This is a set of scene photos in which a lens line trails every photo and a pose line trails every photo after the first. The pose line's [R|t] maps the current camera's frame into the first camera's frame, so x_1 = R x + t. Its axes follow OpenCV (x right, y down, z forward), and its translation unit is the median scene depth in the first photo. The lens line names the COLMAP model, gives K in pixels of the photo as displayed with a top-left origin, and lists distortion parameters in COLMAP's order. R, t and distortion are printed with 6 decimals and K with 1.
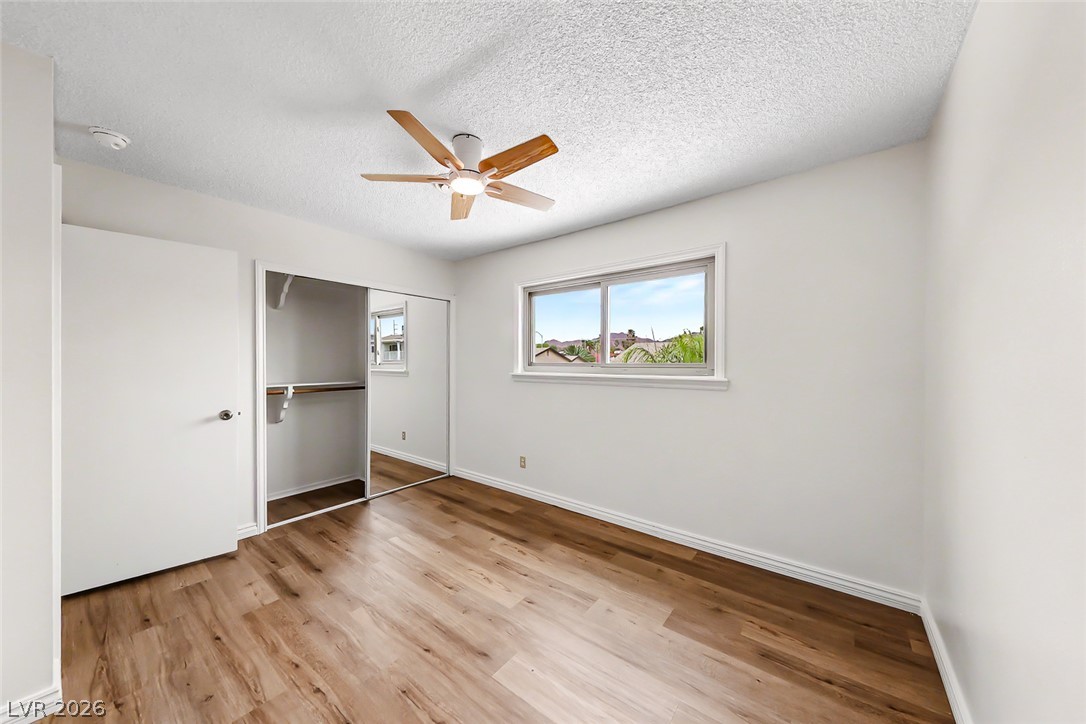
lens RADIAL K [[363.5, 0, 547.9], [0, 363.5, 350.1], [0, 0, 1]] dist [0.000509, -0.000004]
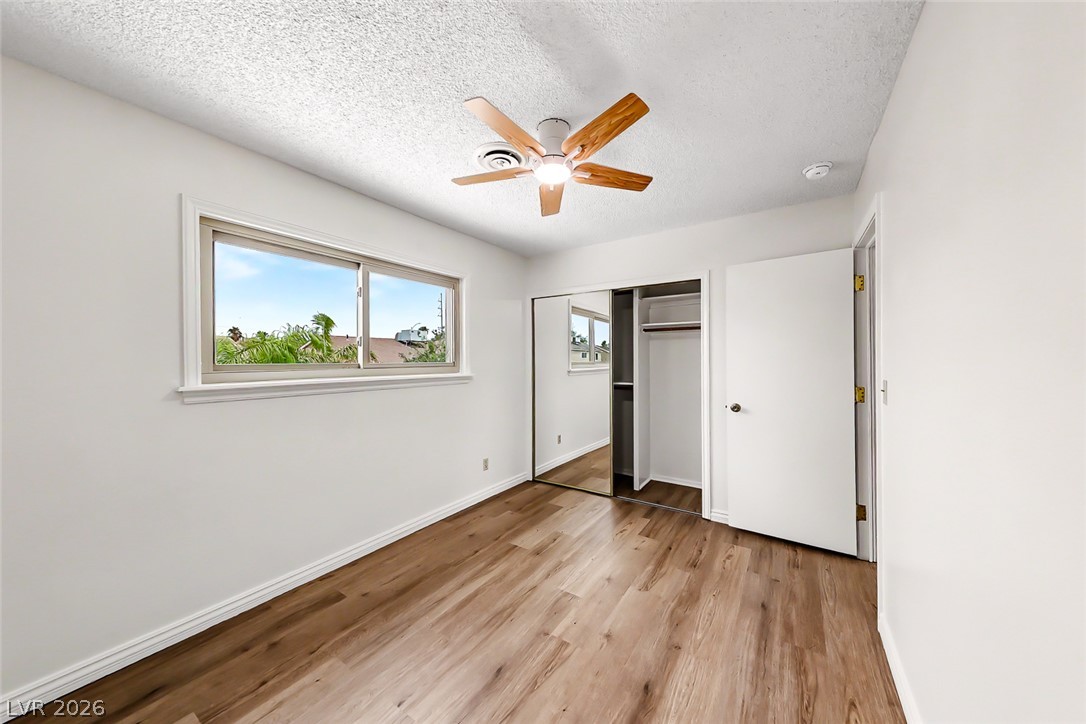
lens RADIAL K [[379.5, 0, 543.0], [0, 379.5, 362.0], [0, 0, 1]] dist [0.000264, 0.000010]
pose [[-0.079476, 0.005483, 0.996822, -0.803786], [-0.014311, 0.999876, -0.006641, 0.034321], [-0.996734, -0.014794, -0.079387, 0.726587]]
